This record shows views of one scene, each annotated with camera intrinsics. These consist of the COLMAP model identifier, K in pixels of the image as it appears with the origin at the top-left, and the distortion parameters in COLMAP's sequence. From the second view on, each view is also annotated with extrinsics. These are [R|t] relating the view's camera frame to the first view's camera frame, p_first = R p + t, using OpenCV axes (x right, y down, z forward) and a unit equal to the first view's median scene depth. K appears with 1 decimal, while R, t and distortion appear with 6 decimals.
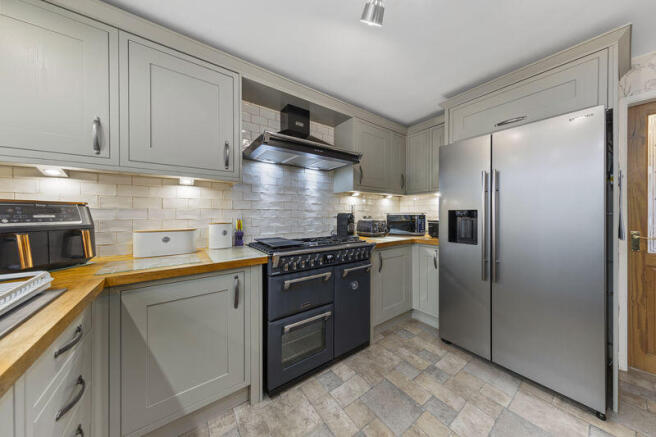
lens RADIAL K [[207.0, 0, 329.9], [0, 207.0, 213.5], [0, 0, 1]] dist [0.000511, -0.000071]
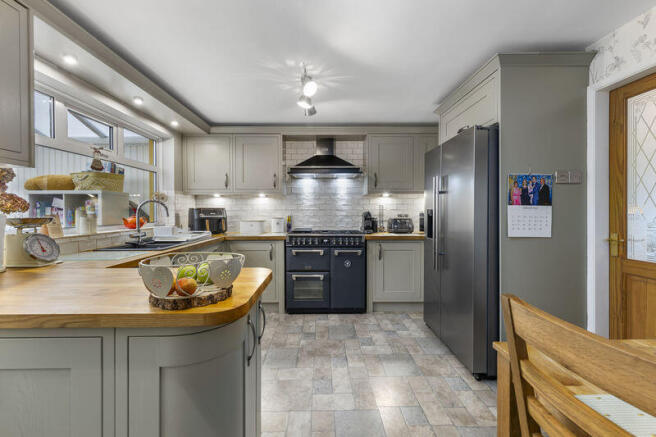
lens RADIAL K [[270.1, 0, 328.2], [0, 270.1, 211.7], [0, 0, 1]] dist [-0.008289, 0.000068]
pose [[0.818035, -0.000440, -0.575168, 1.106645], [0.002045, 0.999996, 0.002144, -0.009933], [0.575165, -0.002930, 0.818032, -0.596030]]
